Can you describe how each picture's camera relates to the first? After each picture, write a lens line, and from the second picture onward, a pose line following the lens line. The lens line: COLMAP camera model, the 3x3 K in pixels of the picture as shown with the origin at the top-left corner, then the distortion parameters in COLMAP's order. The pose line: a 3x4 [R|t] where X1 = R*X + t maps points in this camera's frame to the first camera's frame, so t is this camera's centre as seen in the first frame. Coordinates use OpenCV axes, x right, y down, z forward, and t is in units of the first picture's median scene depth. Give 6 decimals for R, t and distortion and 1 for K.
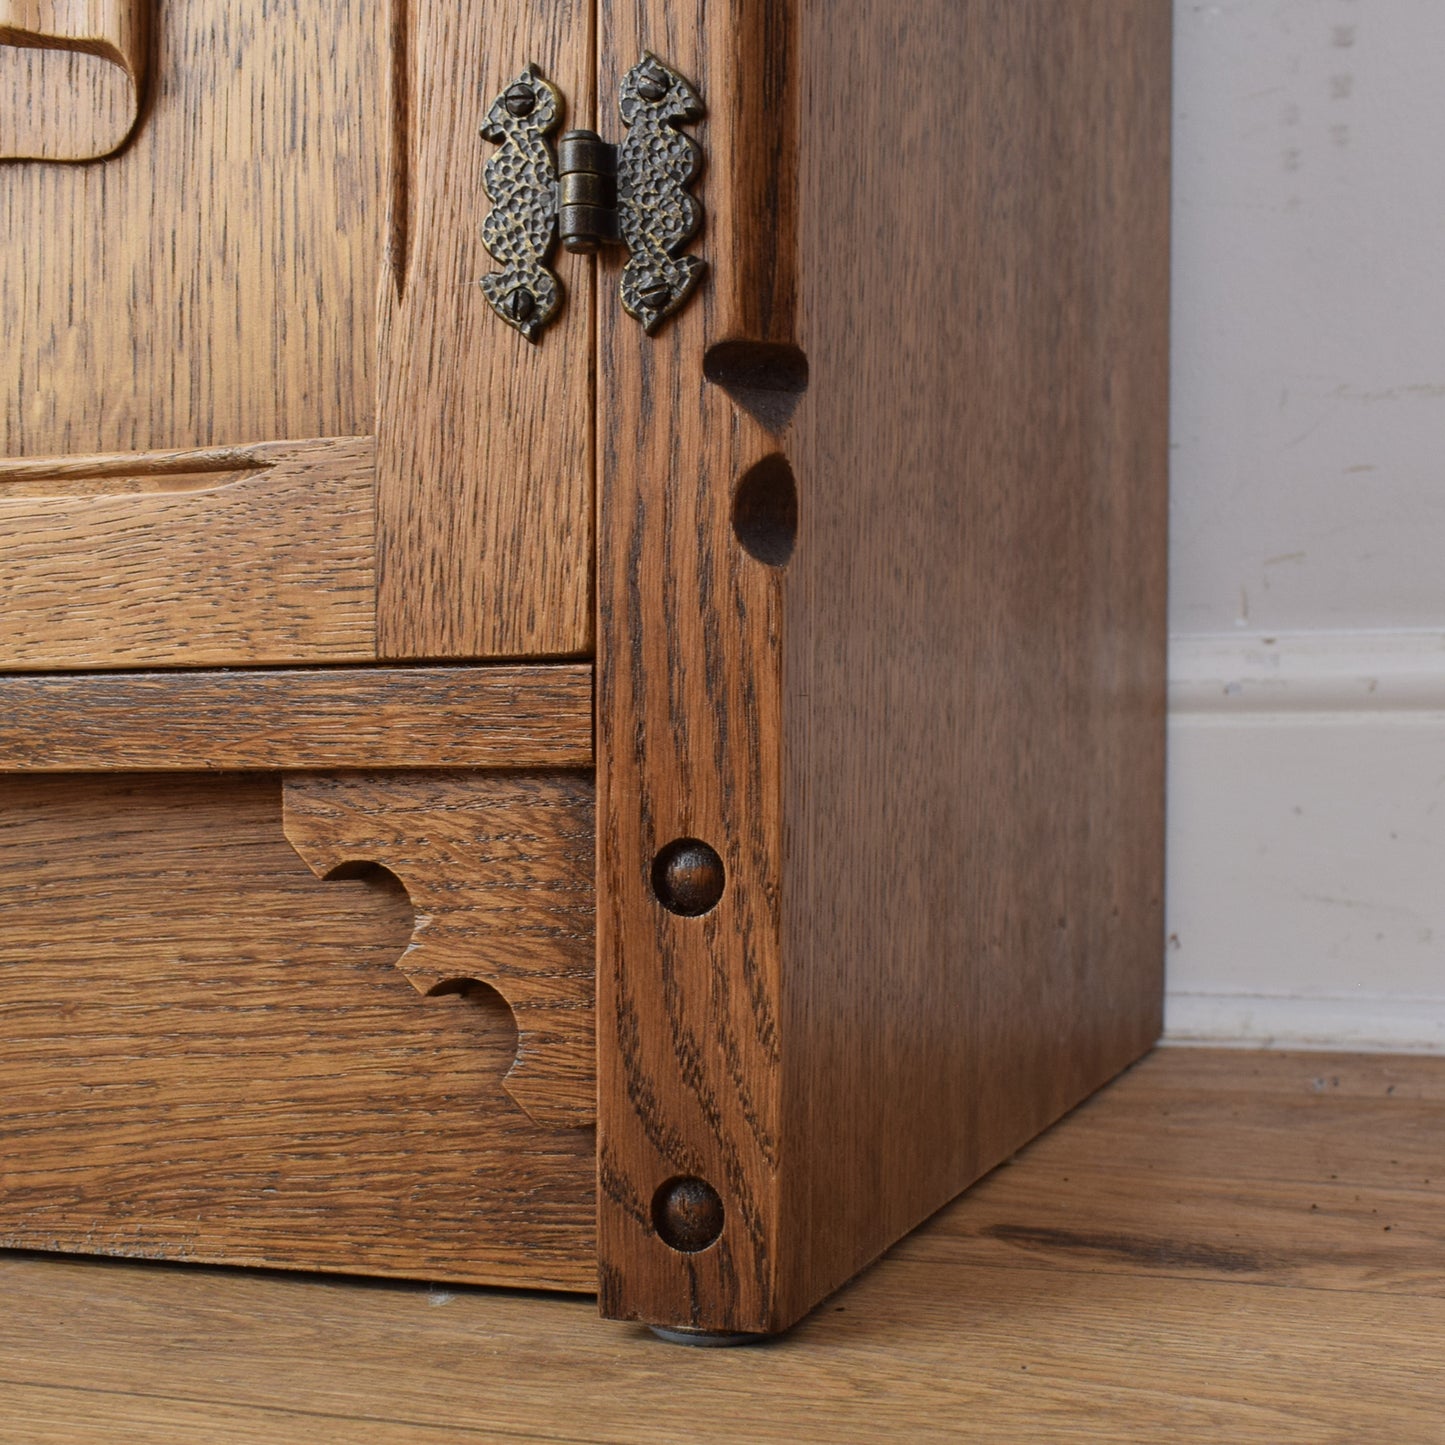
lens RADIAL K [[2121.1, 0, 723.0], [0, 2121.1, 822.0], [0, 0, 1]] dist [0.006847, 0.037070]
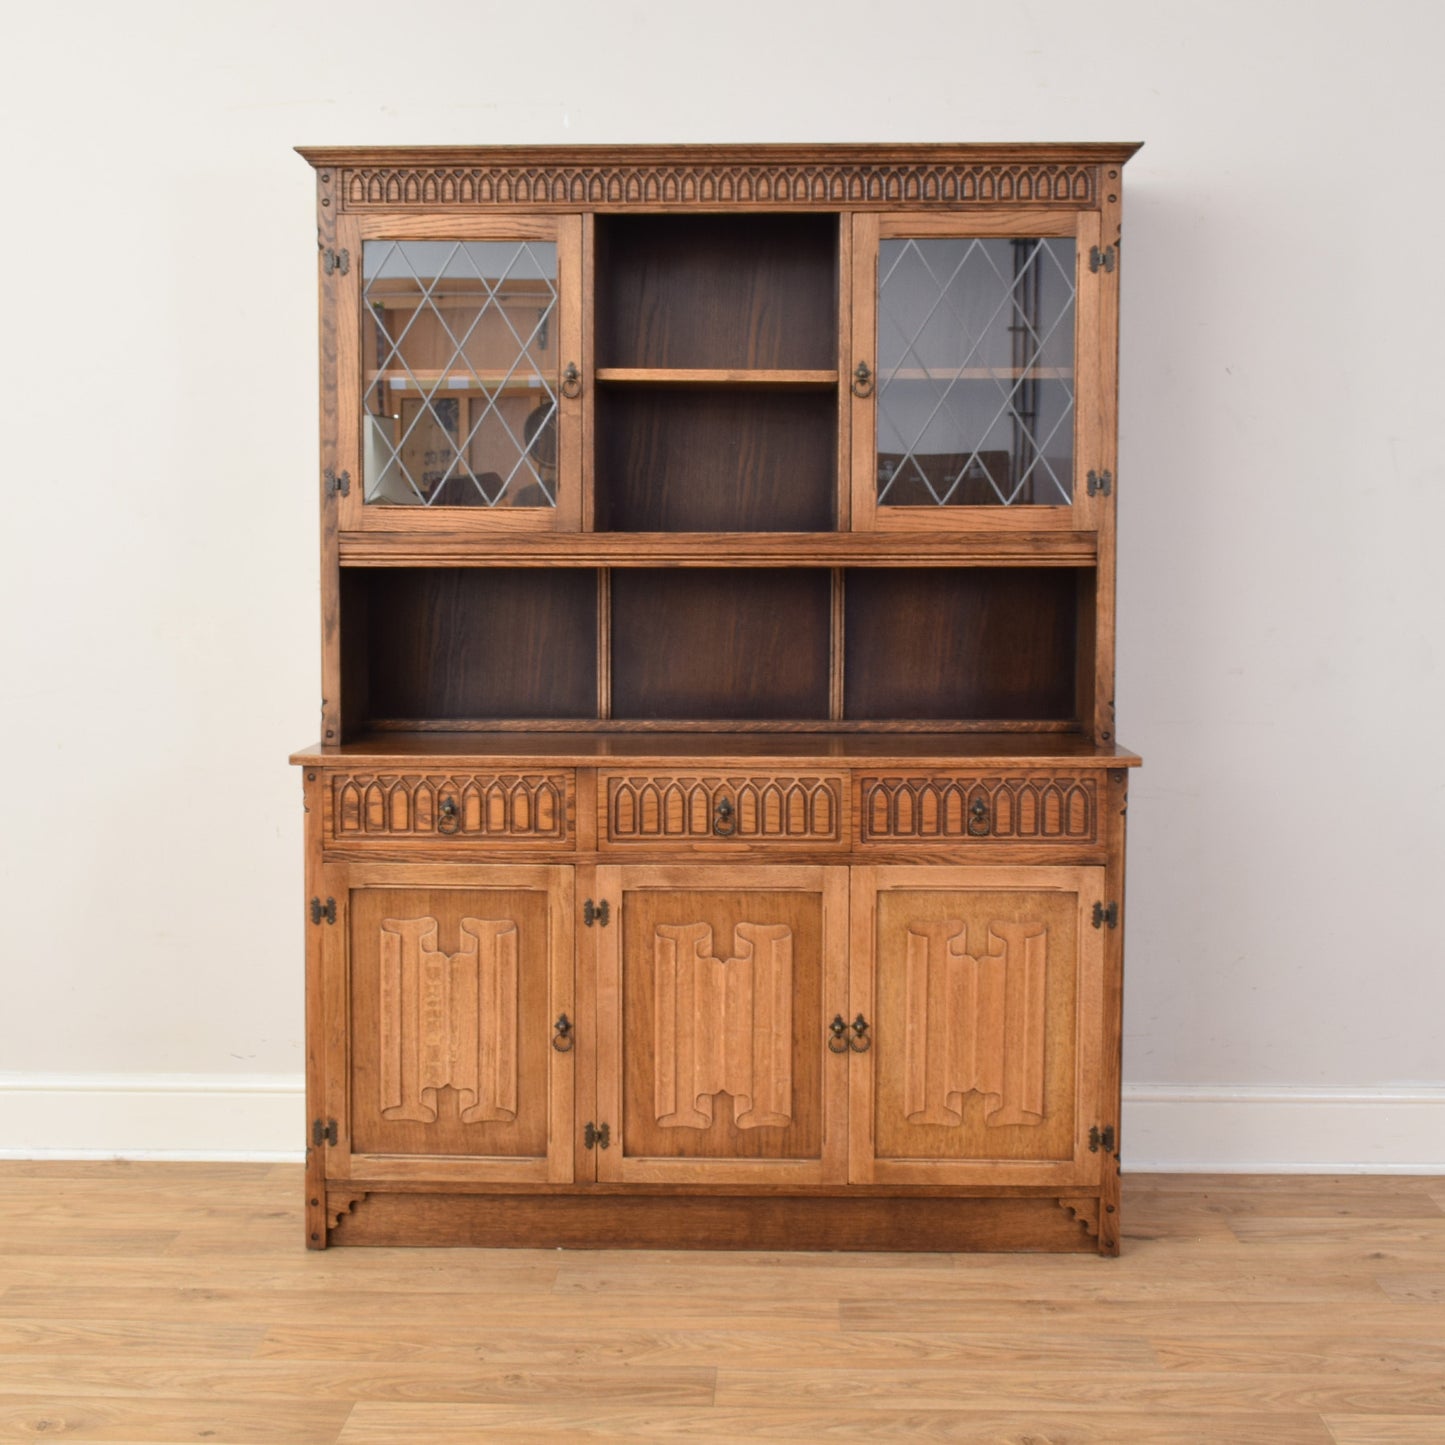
lens RADIAL K [[2068.4, 0, 707.8], [0, 2068.4, 672.4], [0, 0, 1]] dist [-0.010827, -0.001009]
pose [[0.952573, -0.017928, 0.303781, -4.267818], [0.004501, 0.998984, 0.044840, -2.652467], [-0.304276, -0.041346, 0.951686, -6.782081]]
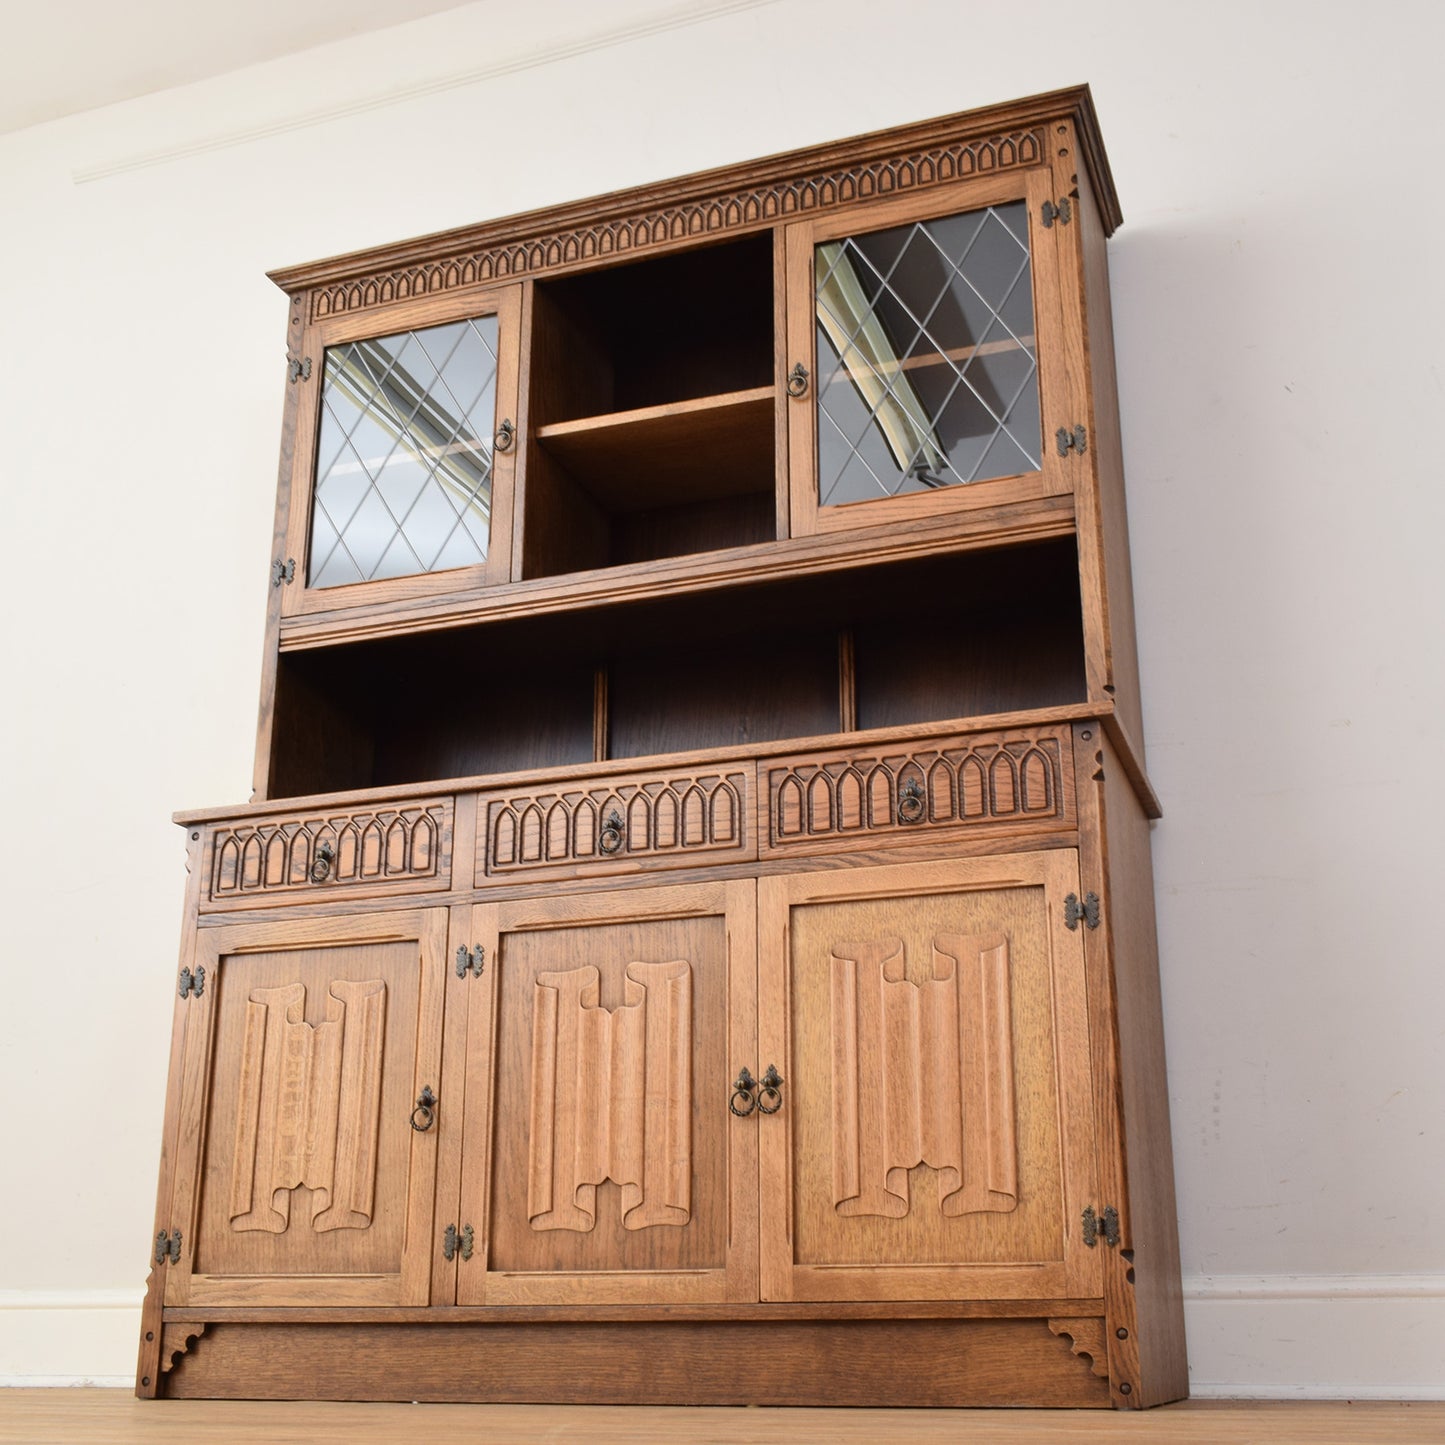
lens RADIAL K [[1781.2, 0, 718.5], [0, 1781.2, 781.2], [0, 0, 1]] dist [-0.002478, -0.040277]
pose [[0.999900, -0.005047, -0.013214, -1.112813], [0.000660, 0.949809, -0.312831, 0.115754], [0.014130, 0.312791, 0.949717, -4.480517]]
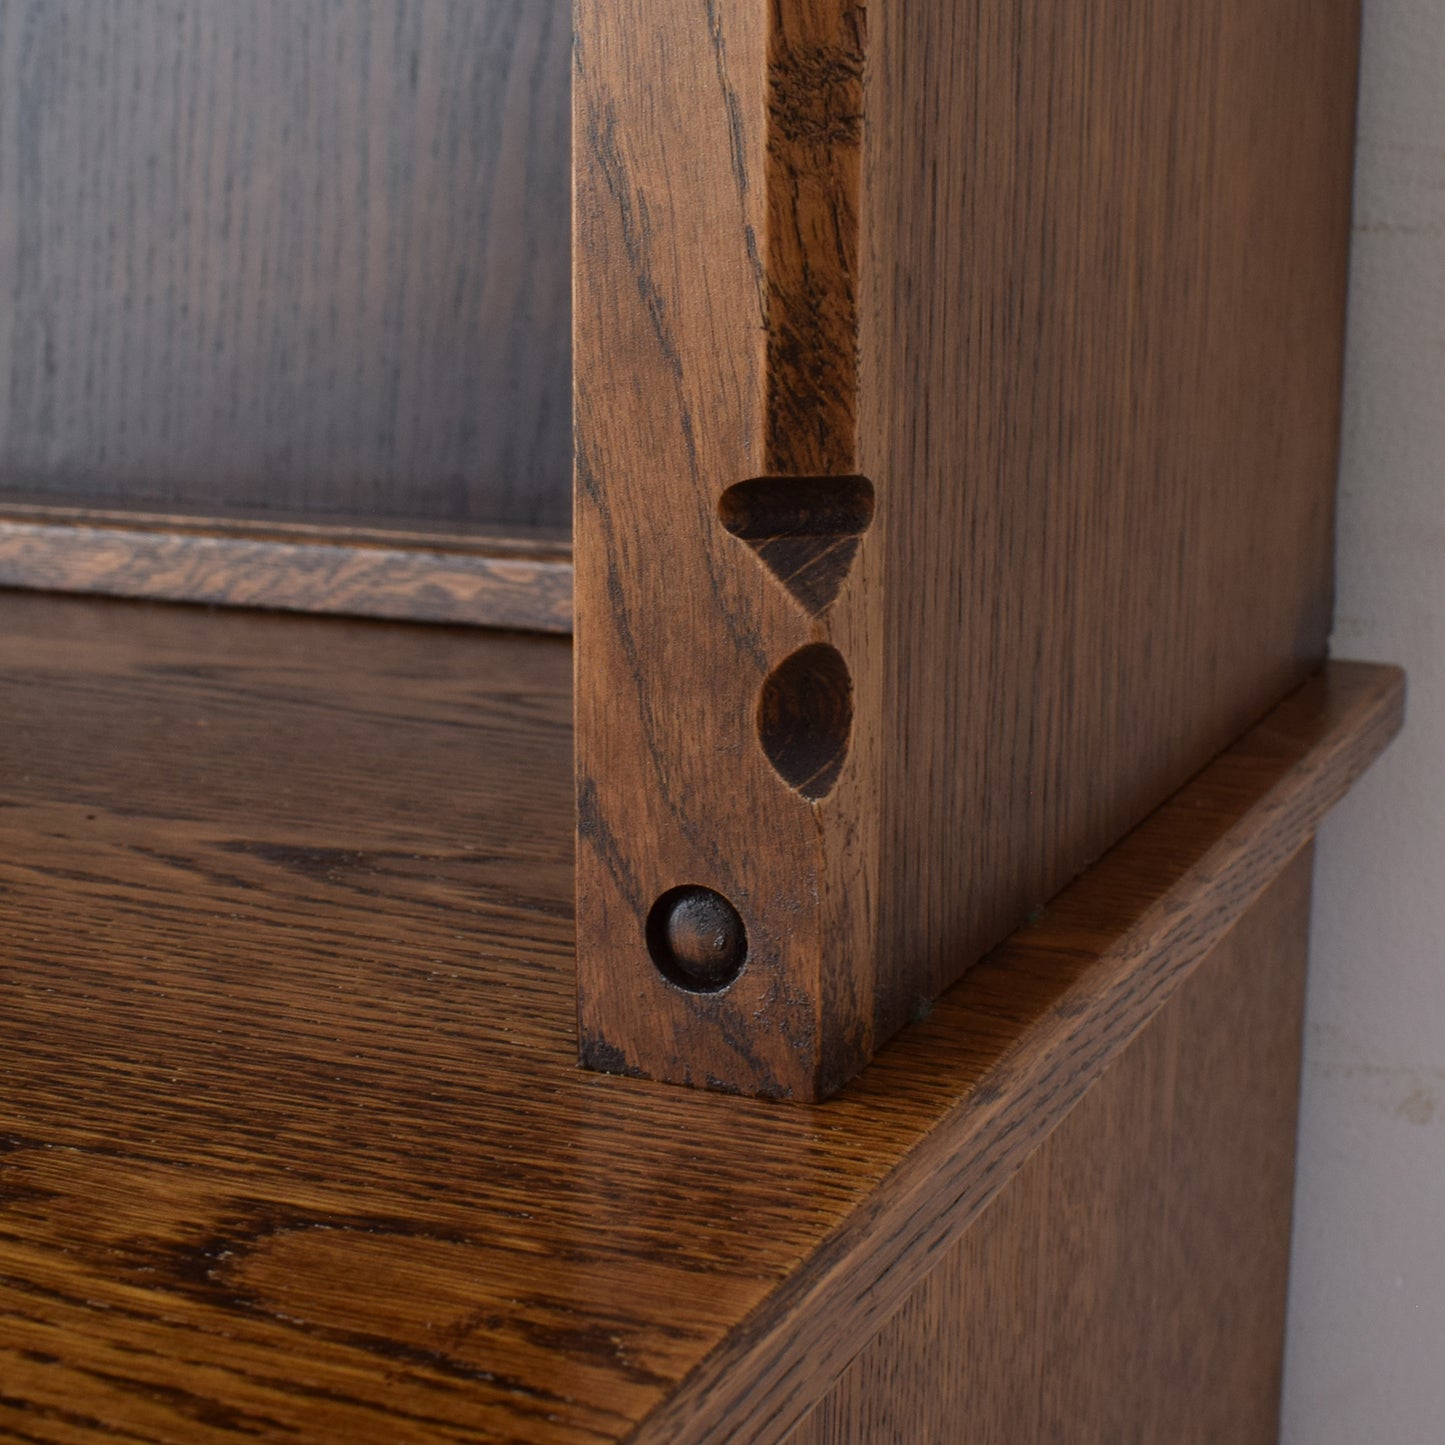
lens RADIAL K [[2440.8, 0, 722.8], [0, 2440.8, 722.0], [0, 0, 1]] dist [-0.007016, -0.006171]
pose [[0.996010, 0.020452, -0.086866, 0.198551], [-0.003289, 0.981136, 0.193290, -2.187218], [0.089180, -0.192233, 0.977289, 0.499249]]
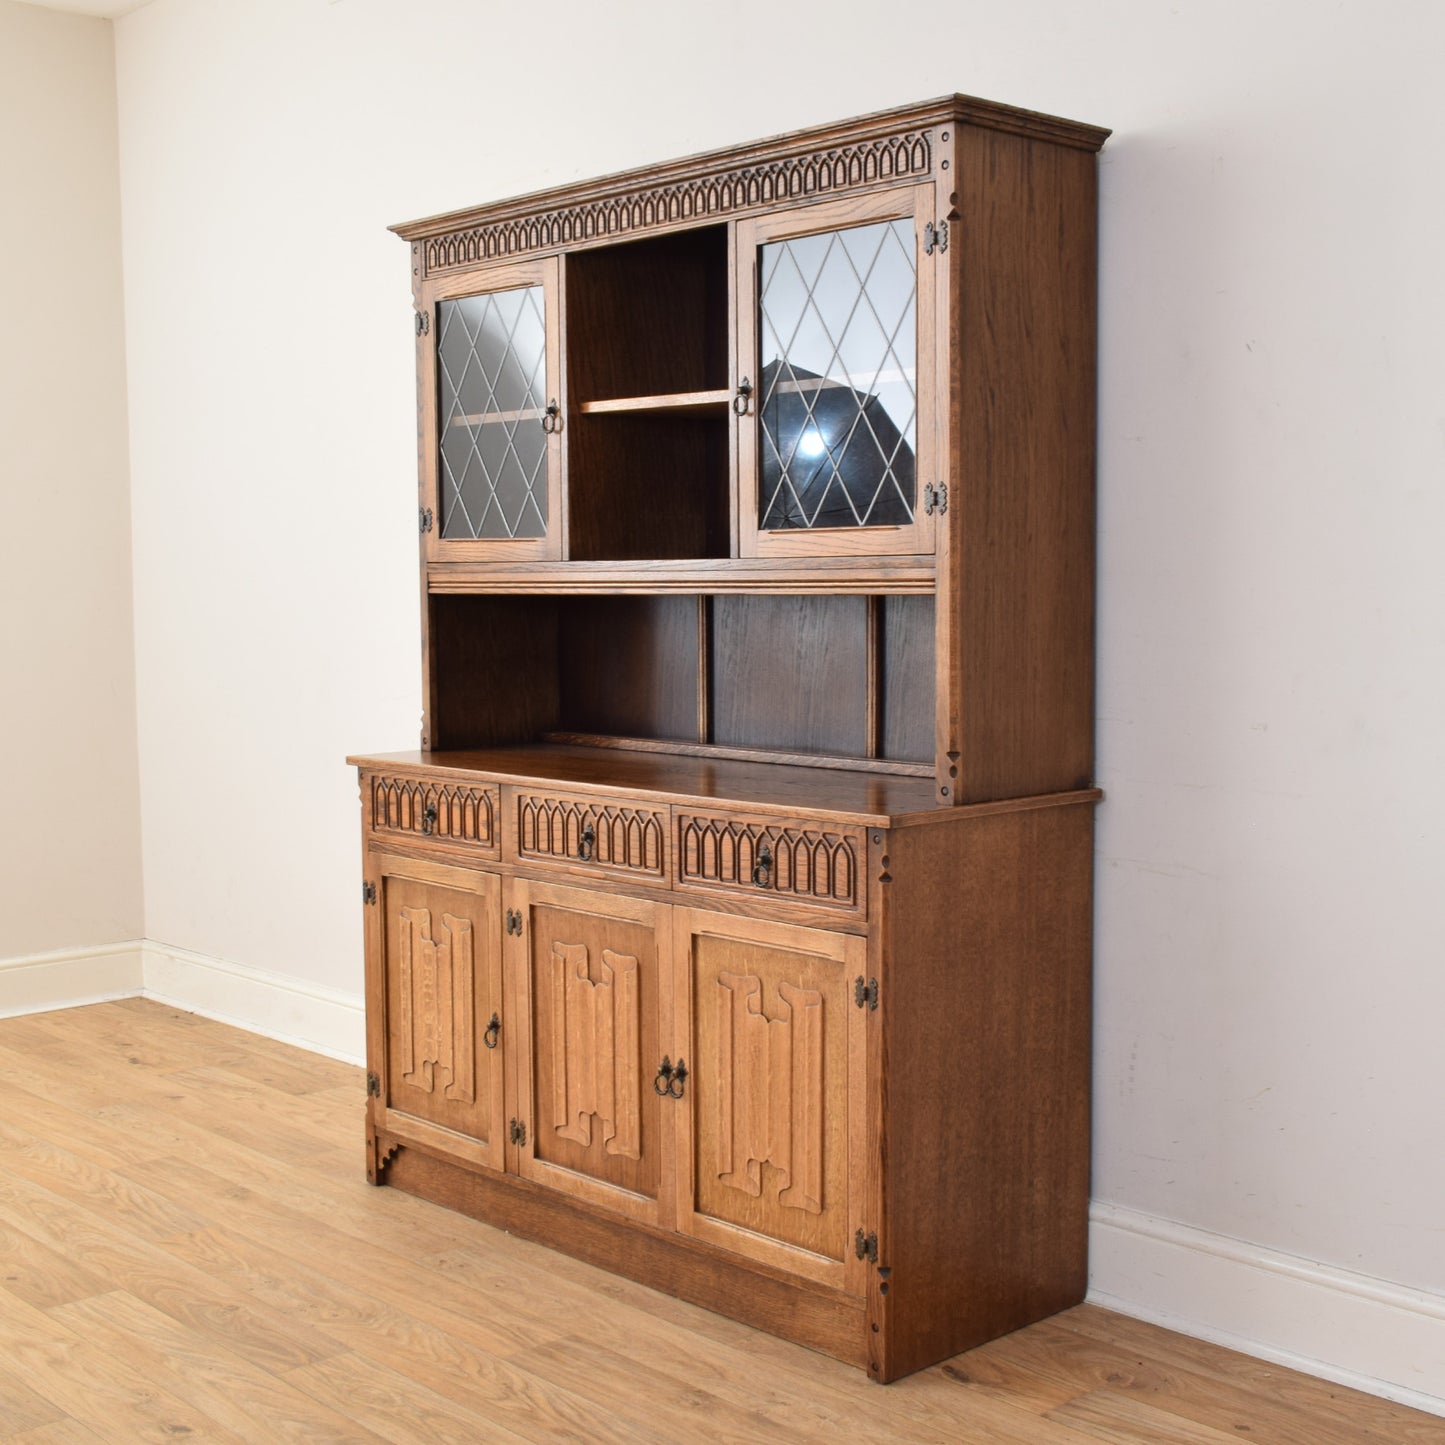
lens RADIAL K [[1980.2, 0, 725.6], [0, 1980.2, 725.9], [0, 0, 1]] dist [-0.001531, -0.034931]
pose [[0.888838, 0.028344, -0.457344, 2.795860], [0.000954, 0.997968, 0.063704, -2.686141], [0.458220, -0.057059, 0.887005, -5.721209]]
